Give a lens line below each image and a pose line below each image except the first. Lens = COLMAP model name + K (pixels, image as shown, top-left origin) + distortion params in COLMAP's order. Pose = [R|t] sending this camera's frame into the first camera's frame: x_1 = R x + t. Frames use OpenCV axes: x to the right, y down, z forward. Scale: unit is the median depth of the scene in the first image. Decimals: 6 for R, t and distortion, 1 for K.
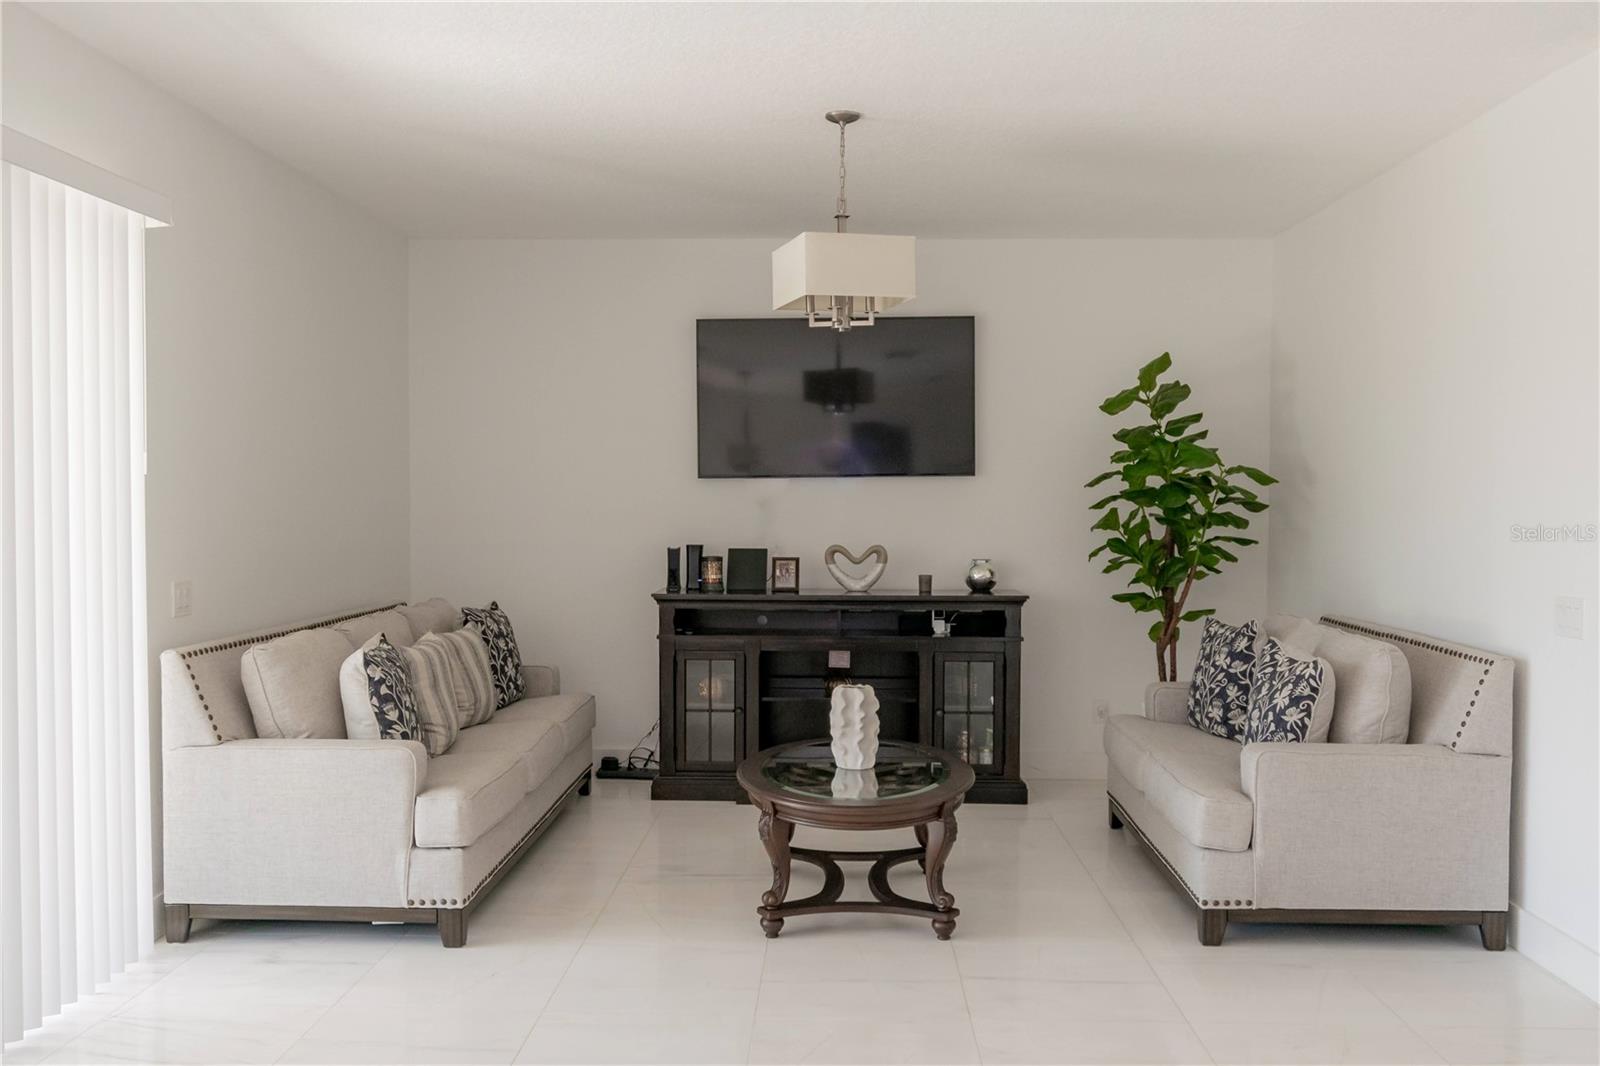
lens RADIAL K [[1283.2, 0, 782.5], [0, 1283.2, 547.6], [0, 0, 1]] dist [0.013097, 0.002136]
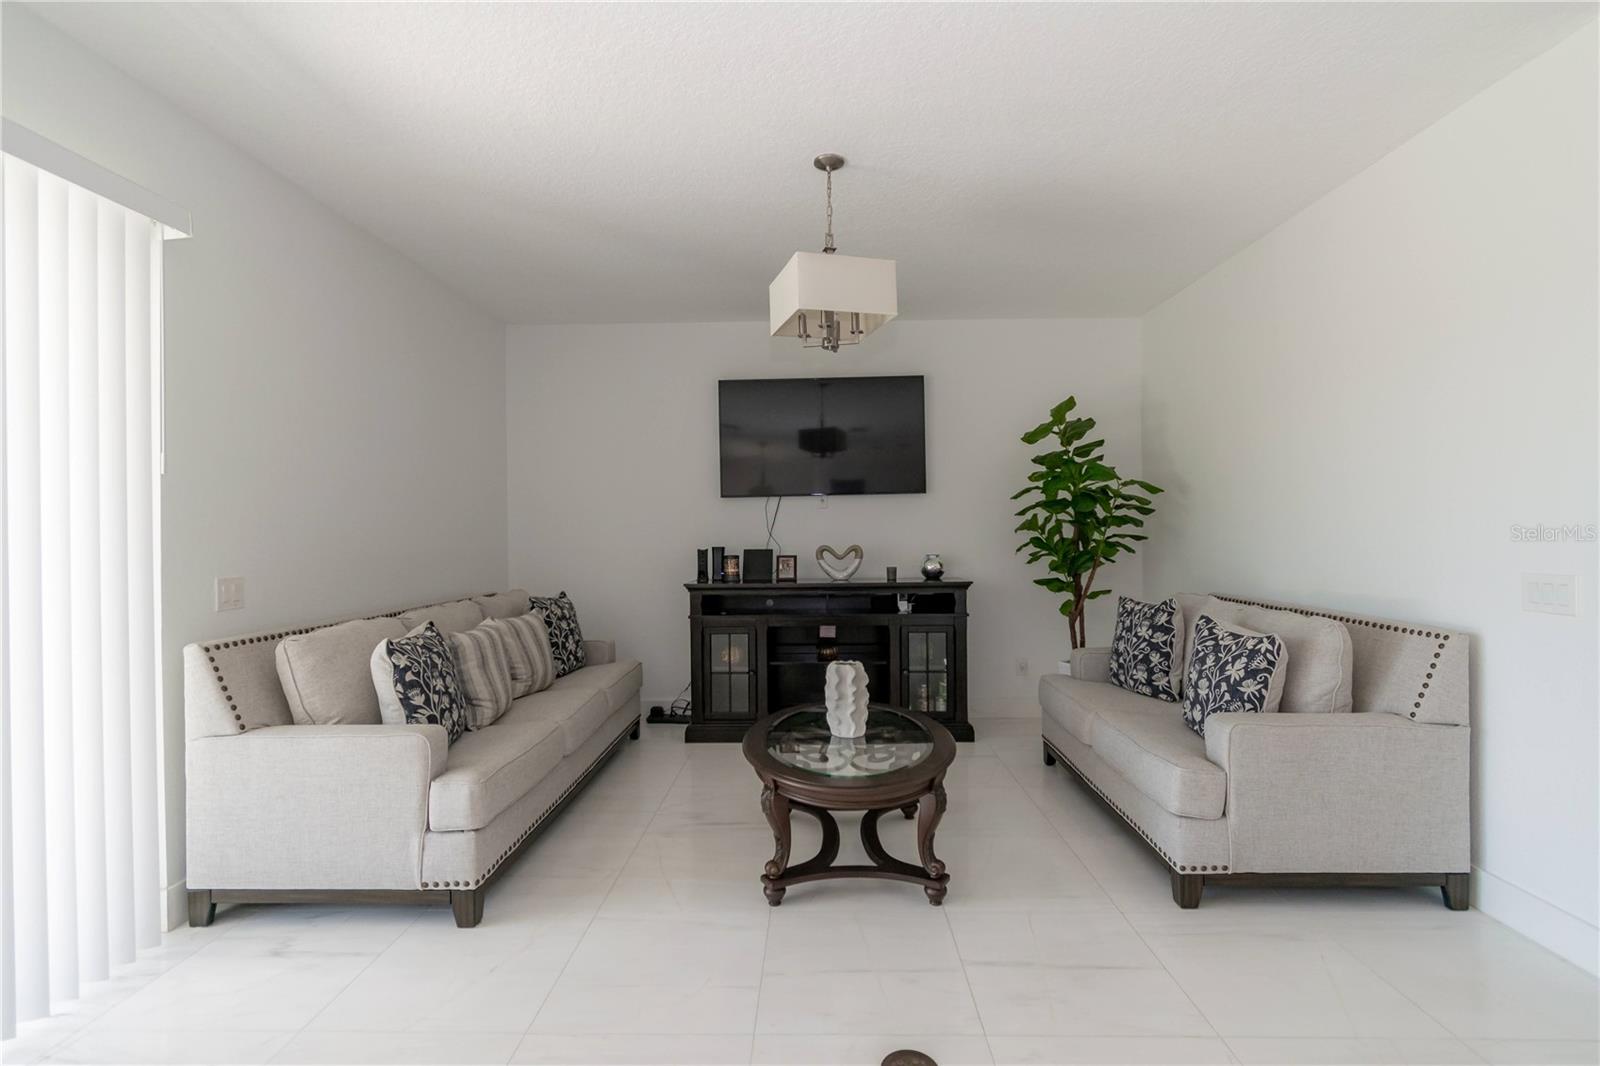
lens RADIAL K [[708.9, 0, 808.0], [0, 708.9, 536.4], [0, 0, 1]] dist [0.001615, -0.000471]
pose [[0.999535, -0.011764, 0.028150, 0.006346], [0.012611, 0.999467, -0.030109, 0.015836], [-0.027780, 0.030450, 0.999150, 0.395621]]
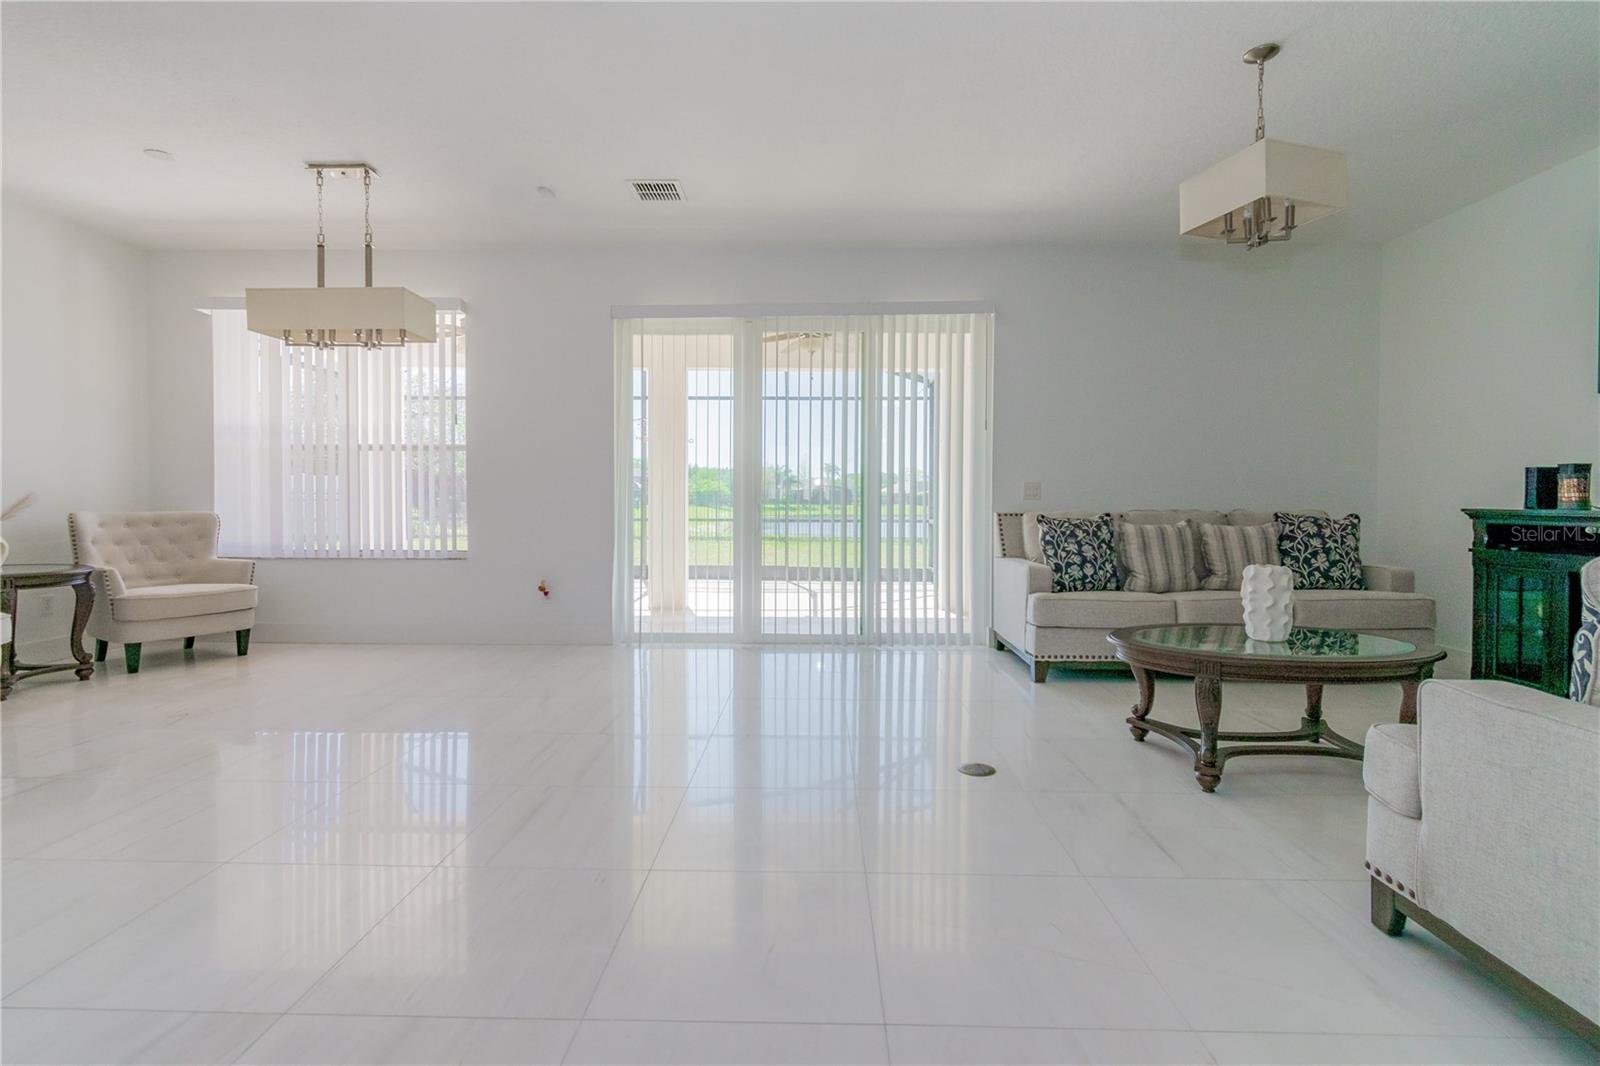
lens RADIAL K [[708.9, 0, 797.5], [0, 708.9, 522.5], [0, 0, 1]] dist [0.001615, -0.000471]
pose [[0.011693, 0.028138, -0.999536, 0.694802], [-0.036415, 0.998953, 0.027696, 0.073586], [0.999268, 0.036074, 0.012705, 0.626727]]
